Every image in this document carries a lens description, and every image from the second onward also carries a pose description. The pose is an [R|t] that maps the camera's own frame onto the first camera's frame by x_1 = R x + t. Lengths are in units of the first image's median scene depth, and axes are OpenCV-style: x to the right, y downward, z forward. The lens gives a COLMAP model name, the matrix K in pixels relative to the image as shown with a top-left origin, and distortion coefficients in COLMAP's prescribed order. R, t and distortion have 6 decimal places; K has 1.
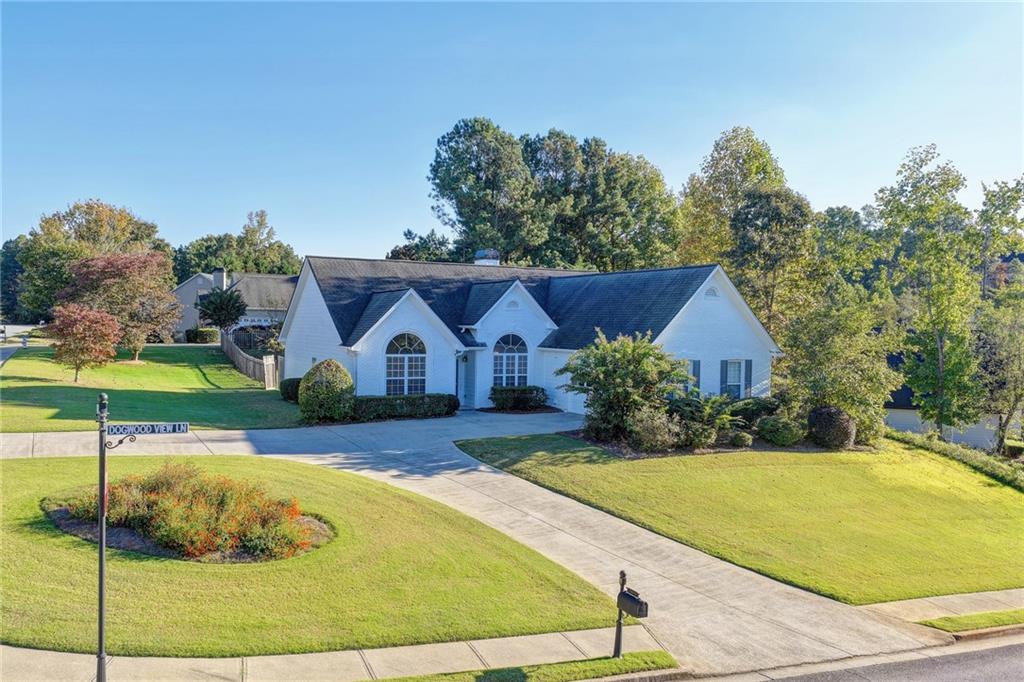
lens RADIAL K [[854.1, 0, 512.0], [0, 854.1, 341.0], [0, 0, 1]] dist [-0.005469, 0.019906]
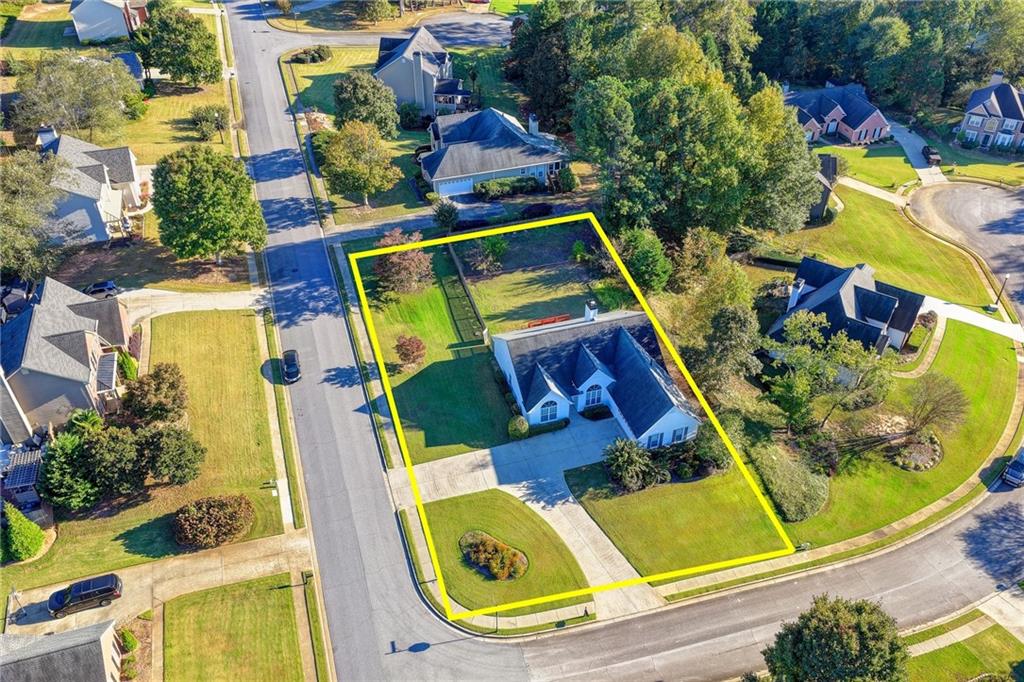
lens RADIAL K [[854.1, 0, 512.0], [0, 854.1, 341.0], [0, 0, 1]] dist [-0.005469, 0.019906]
pose [[0.983756, 0.097369, -0.150812, 0.116511], [0.013370, 0.798043, 0.602452, -1.500966], [0.179015, -0.594682, 0.783778, -0.783555]]
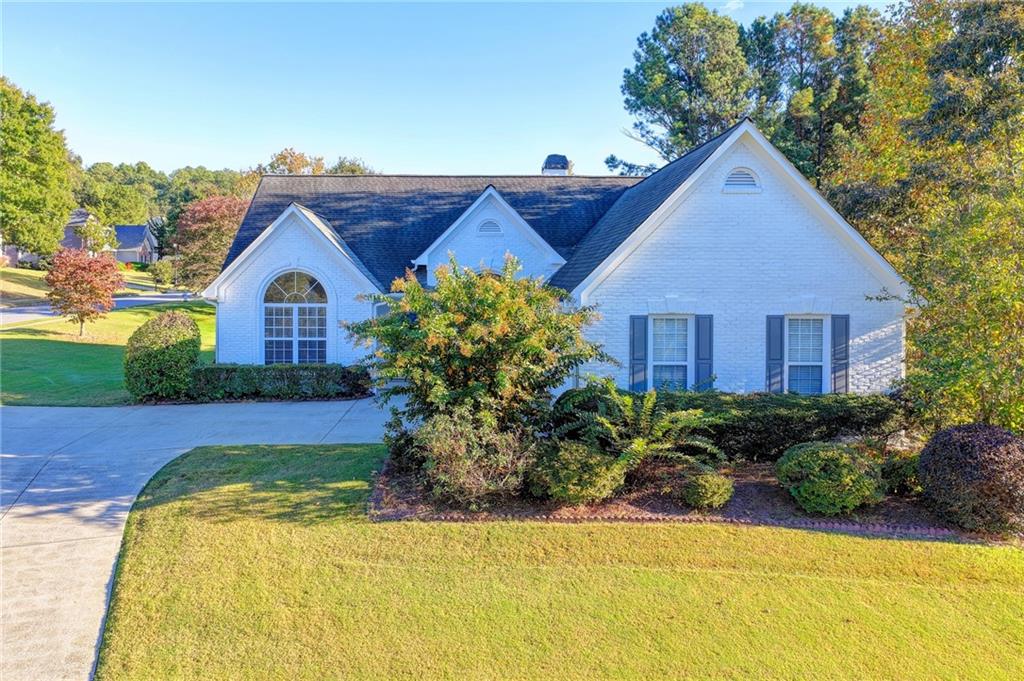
lens RADIAL K [[867.7, 0, 472.9], [0, 867.7, 286.9], [0, 0, 1]] dist [-0.000721, 0.006004]
pose [[0.885008, -0.008296, -0.465503, 0.290589], [0.001568, 0.999889, -0.014840, 0.011877], [0.465574, 0.012403, 0.884922, 0.423239]]
